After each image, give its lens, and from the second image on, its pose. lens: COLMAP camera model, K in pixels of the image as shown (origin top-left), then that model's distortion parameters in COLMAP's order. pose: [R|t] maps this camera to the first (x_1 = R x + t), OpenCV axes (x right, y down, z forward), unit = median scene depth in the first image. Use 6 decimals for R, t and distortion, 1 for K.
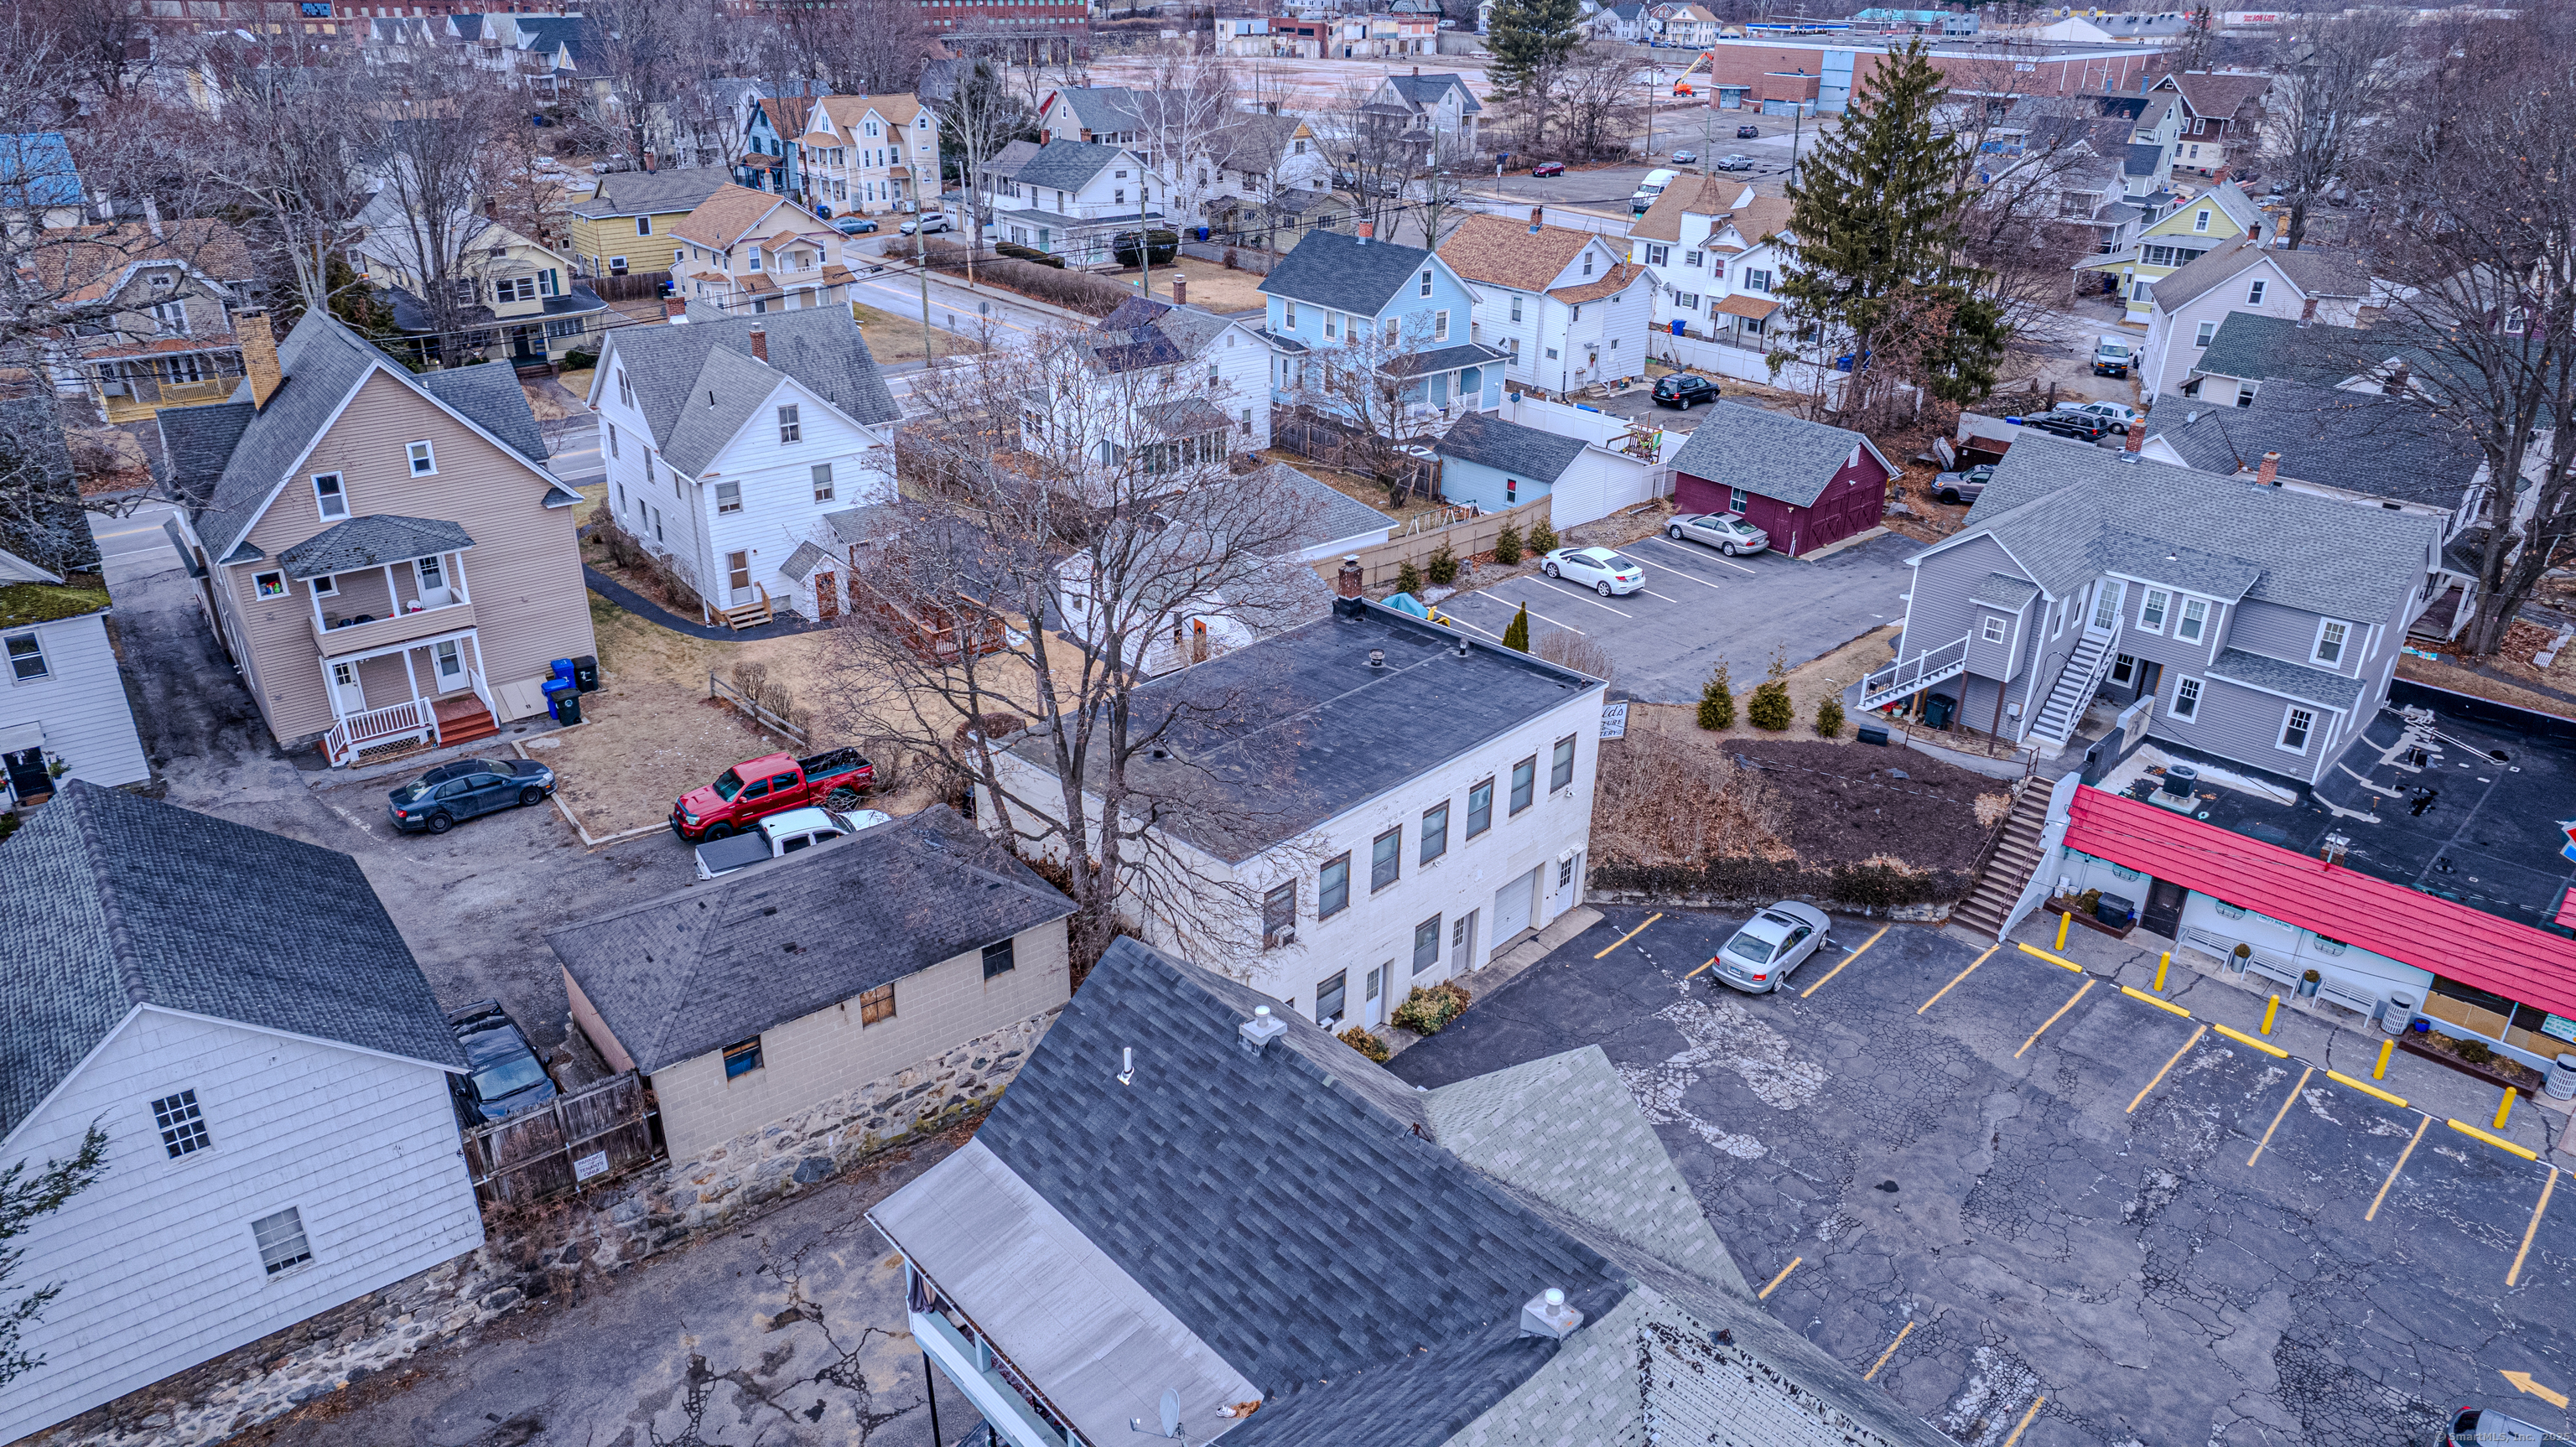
lens RADIAL K [[1657.1, 0, 1290.4], [0, 1657.1, 716.9], [0, 0, 1]] dist [-0.072121, 0.060513]
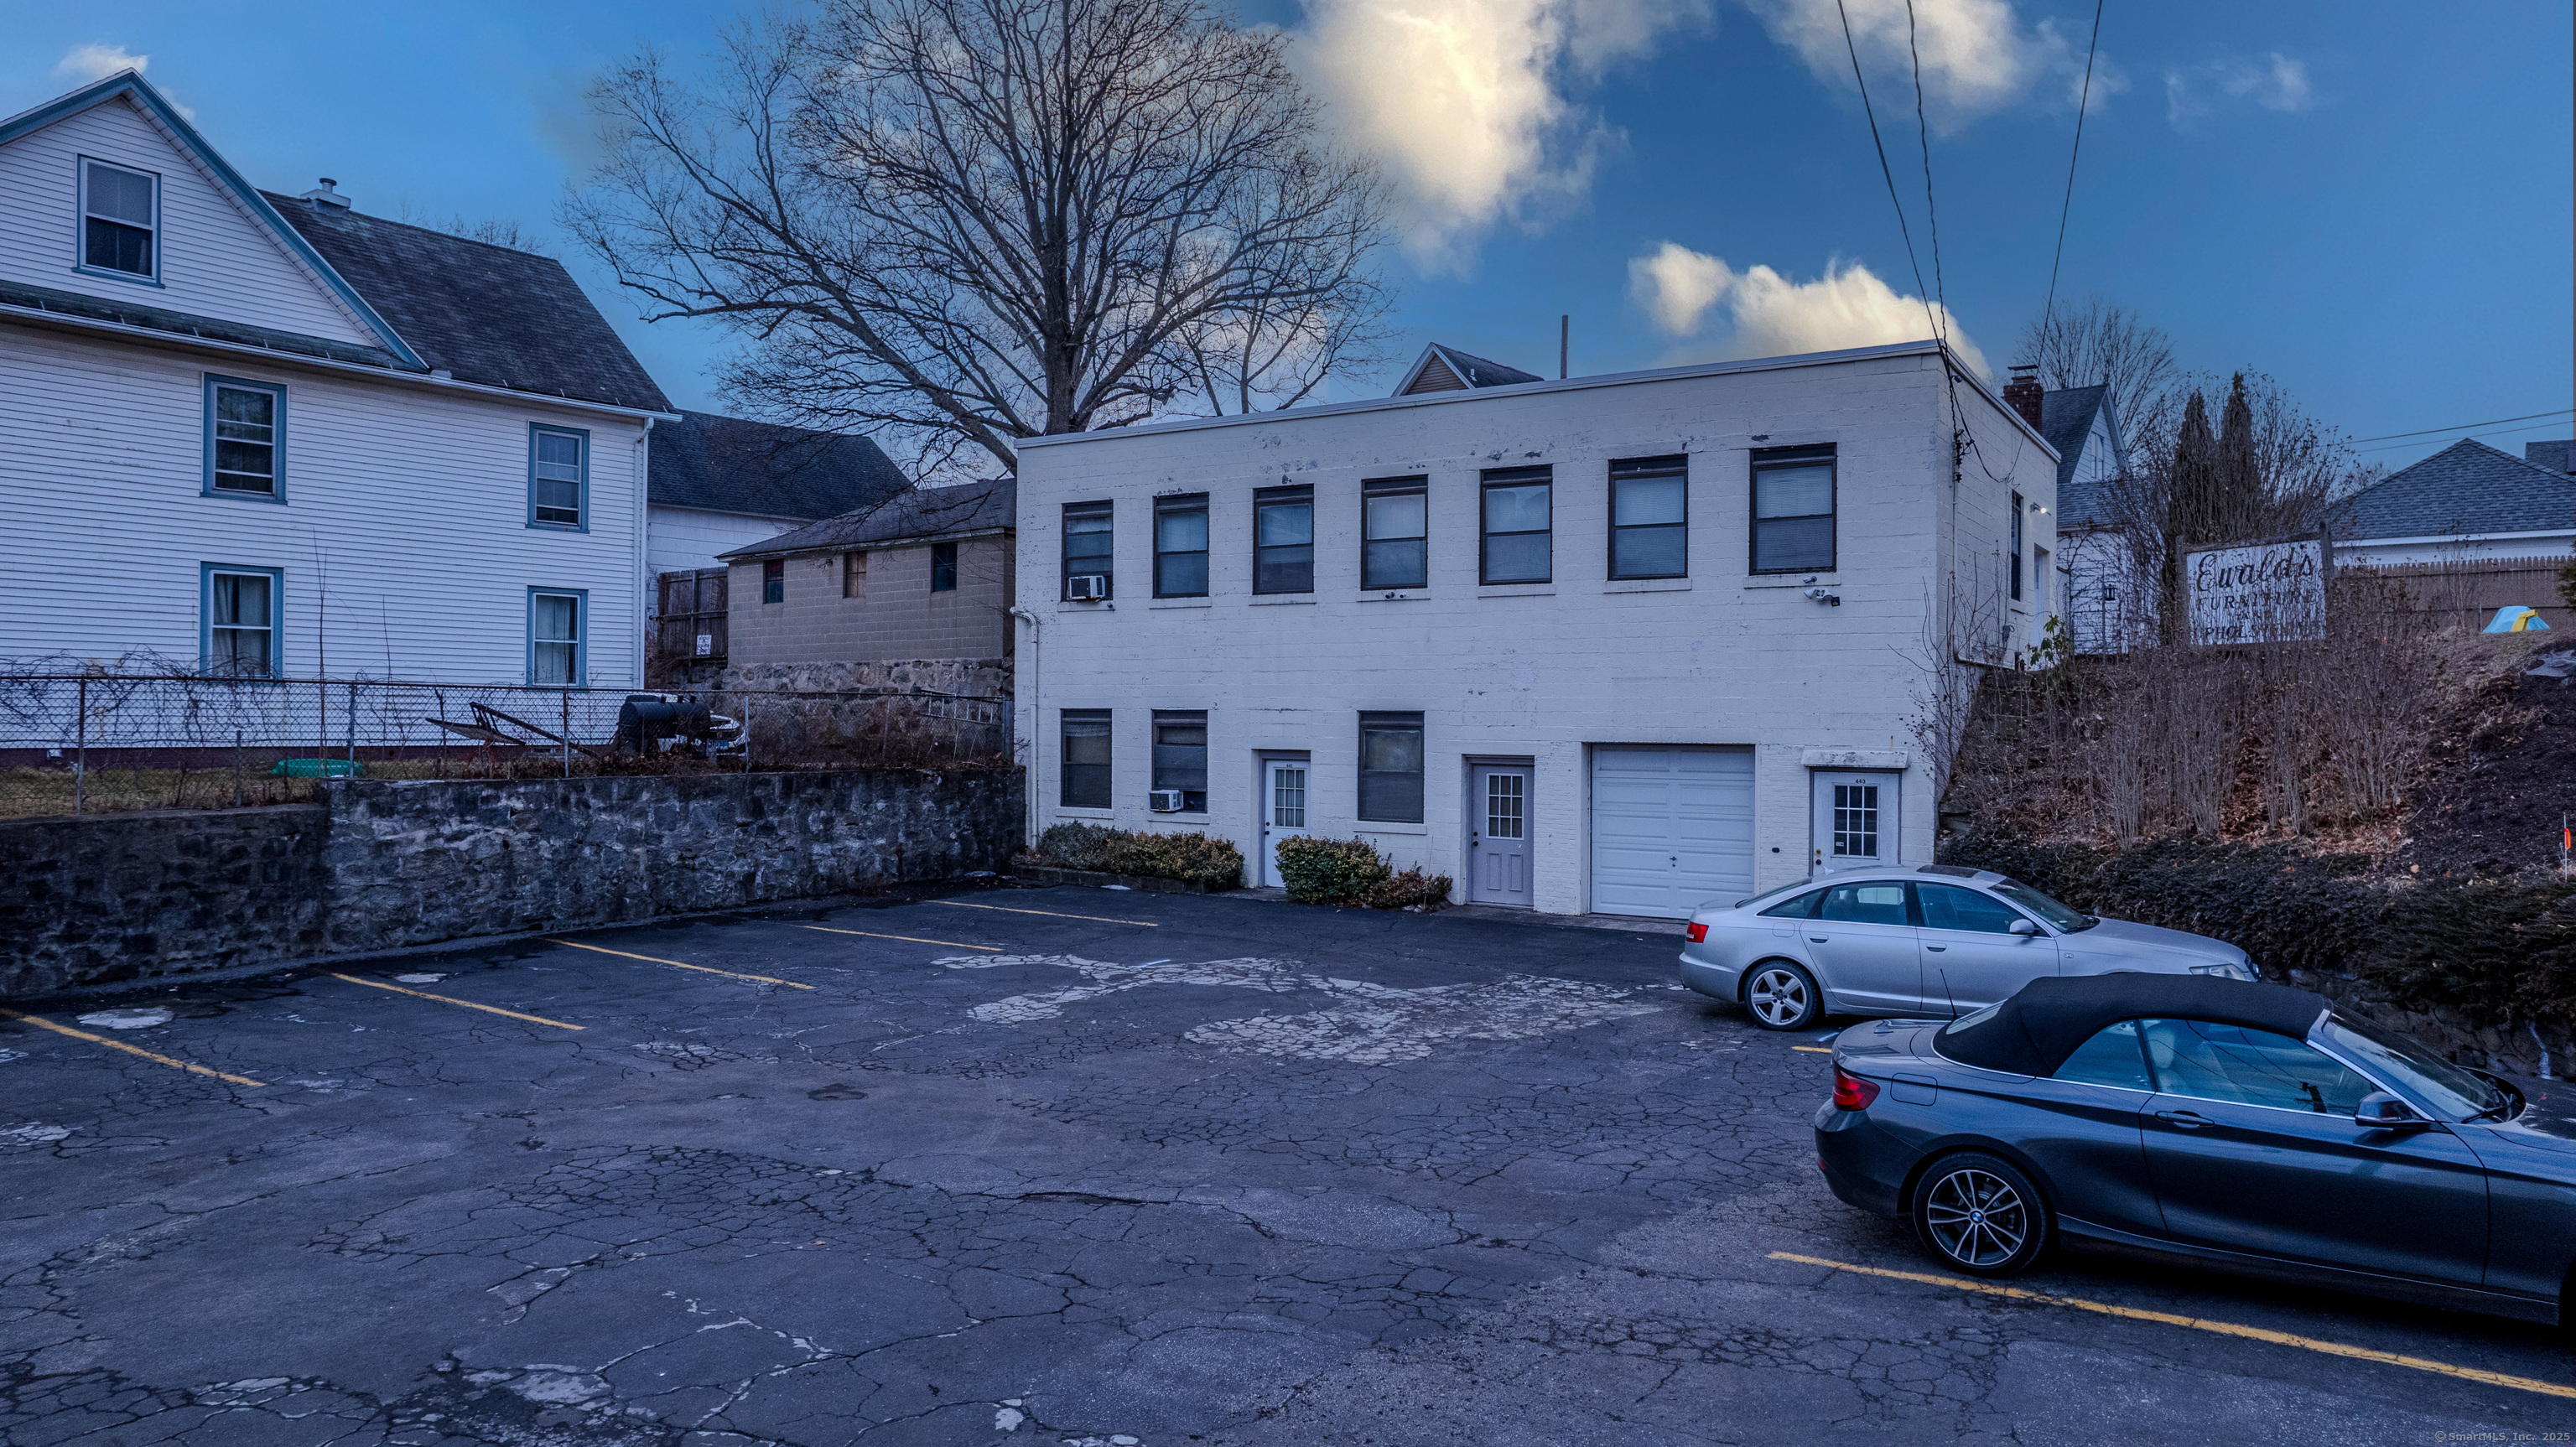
lens RADIAL K [[1657.1, 0, 1284.2], [0, 1657.1, 717.7], [0, 0, 1]] dist [-0.072121, 0.060513]
pose [[0.192857, -0.014070, -0.981126, 0.510415], [-0.415603, 0.904606, -0.094666, 0.158420], [0.888864, 0.426016, 0.168612, 0.729485]]
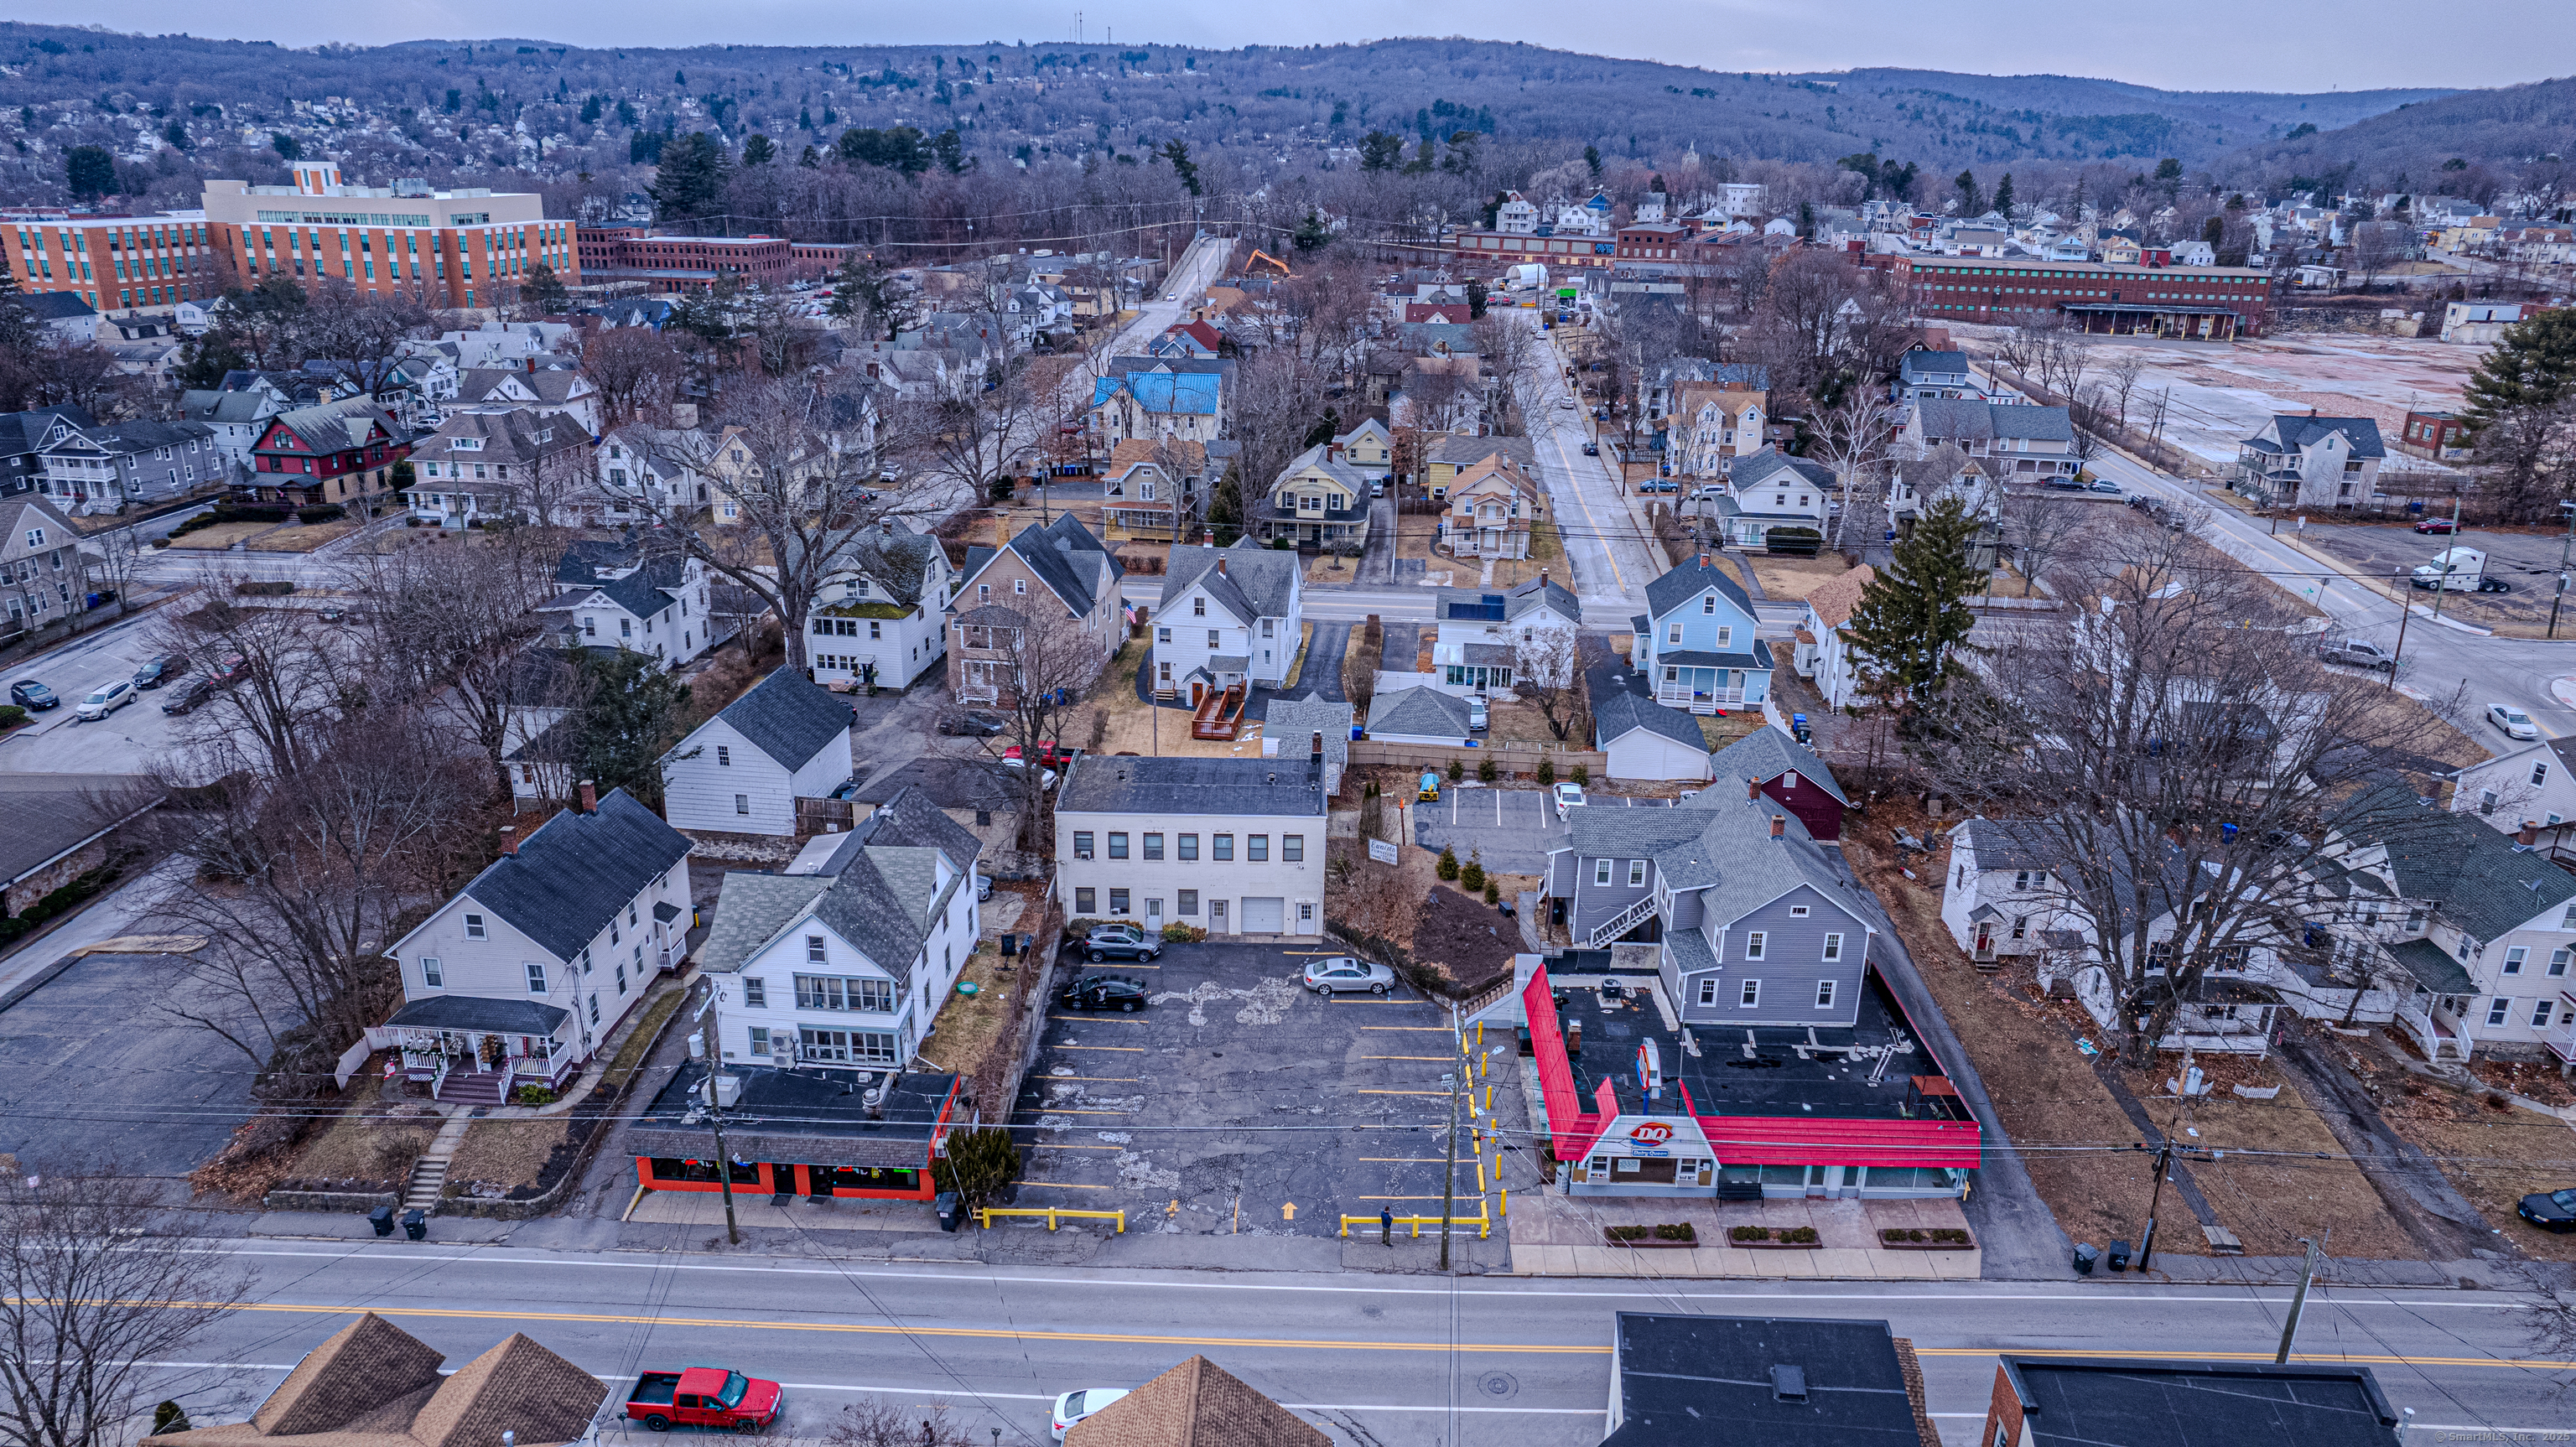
lens RADIAL K [[1657.1, 0, 1286.1], [0, 1657.1, 718.9], [0, 0, 1]] dist [-0.072121, 0.060513]
pose [[0.687445, 0.241226, -0.685003, 1.289037], [-0.308173, 0.950985, 0.025621, -0.145236], [0.657608, 0.193486, 0.728090, -0.401658]]
